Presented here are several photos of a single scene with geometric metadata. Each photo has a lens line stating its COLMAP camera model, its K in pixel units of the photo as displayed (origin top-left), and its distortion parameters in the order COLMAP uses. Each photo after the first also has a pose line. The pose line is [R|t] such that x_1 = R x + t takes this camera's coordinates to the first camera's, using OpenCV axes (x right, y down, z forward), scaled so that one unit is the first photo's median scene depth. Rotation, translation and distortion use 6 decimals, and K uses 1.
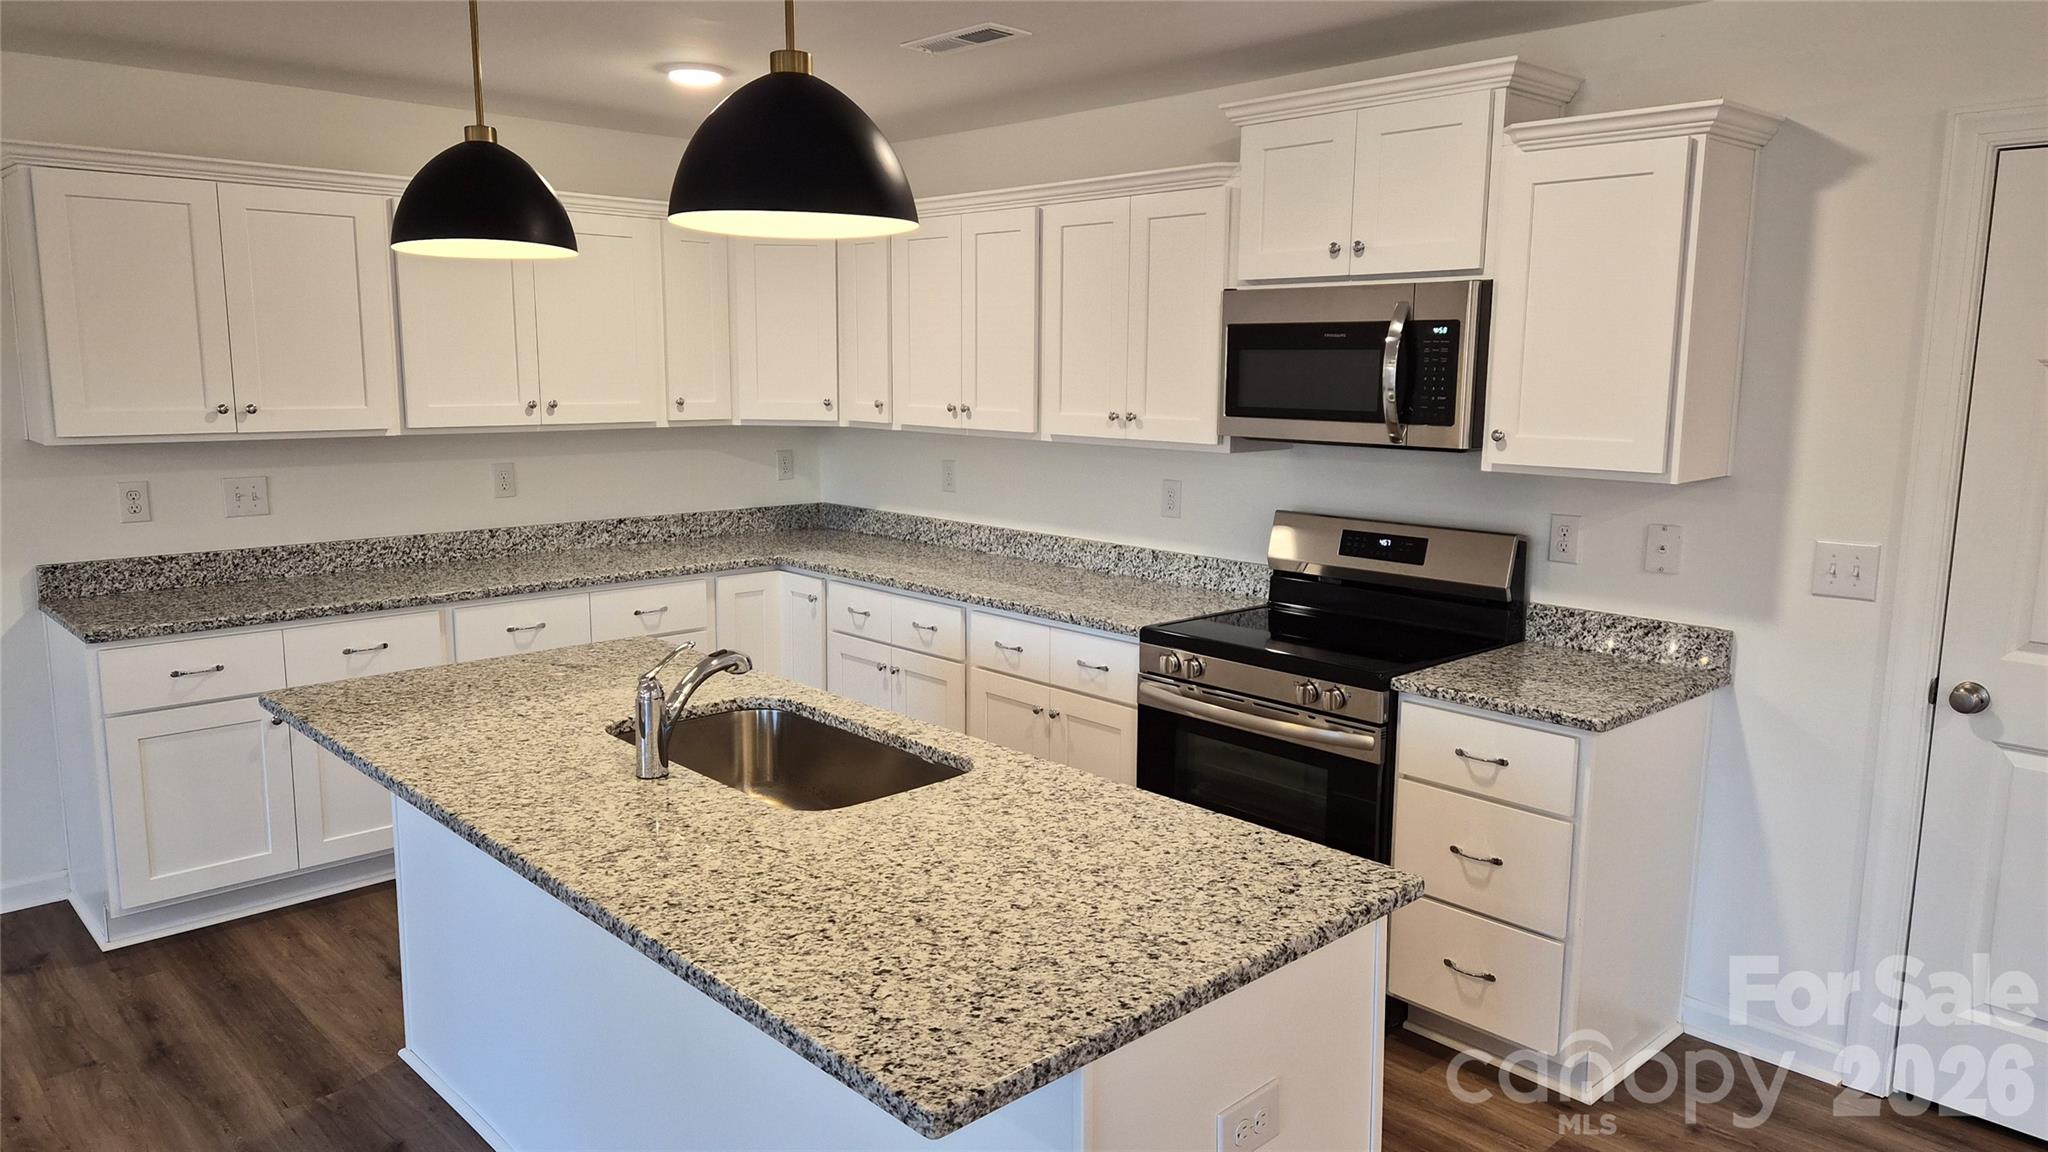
lens RADIAL K [[1366.3, 0, 1024.0], [0, 1366.3, 569.6], [0, 0, 1]] dist [0.044384, -0.003132]
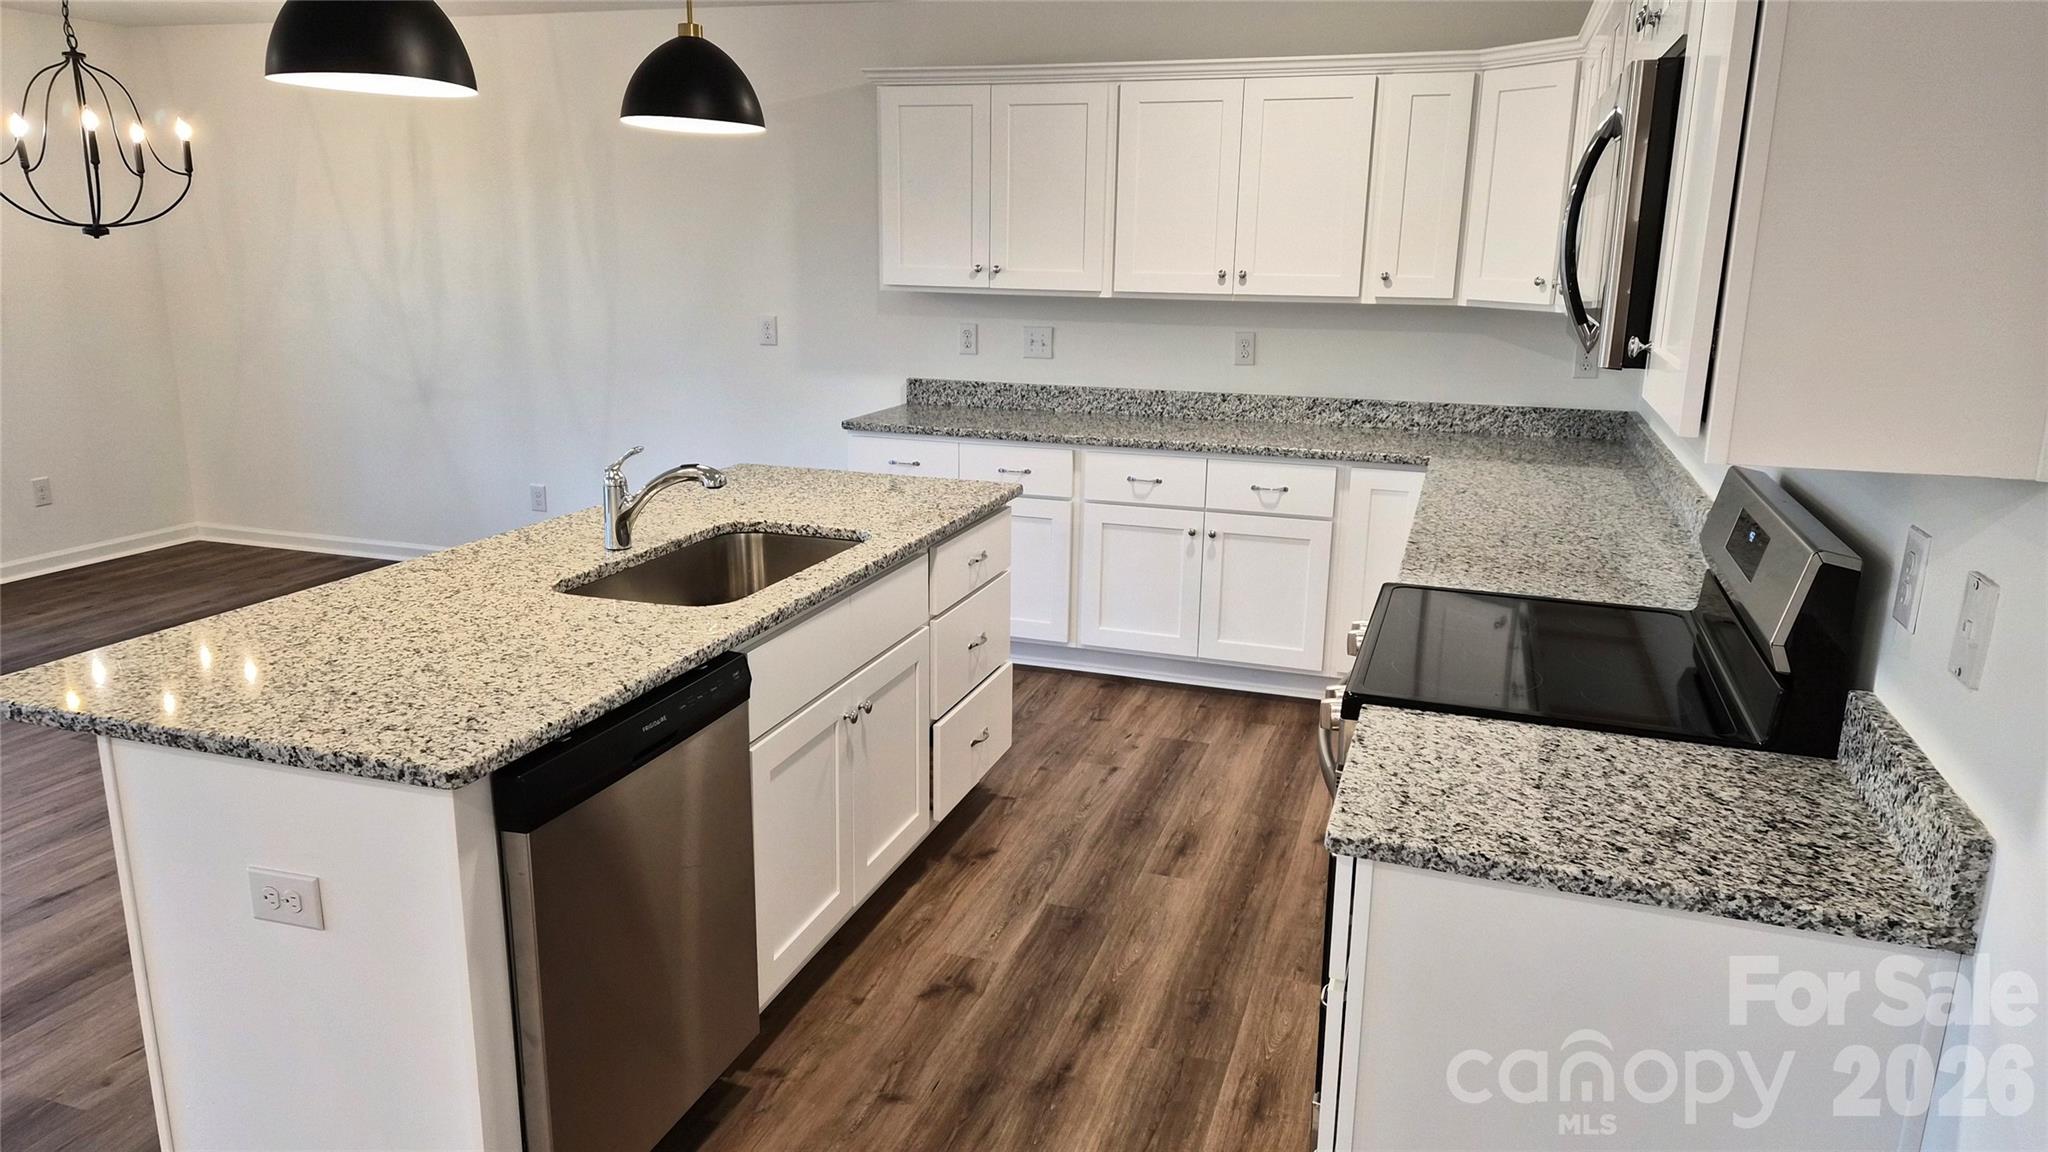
lens RADIAL K [[1366.3, 0, 1021.6], [0, 1366.3, 582.4], [0, 0, 1]] dist [0.044384, -0.003132]
pose [[0.468783, 0.217036, -0.856235, 0.527627], [-0.145807, 0.975060, 0.167328, -0.045006], [0.871196, 0.046404, 0.488737, 0.380428]]
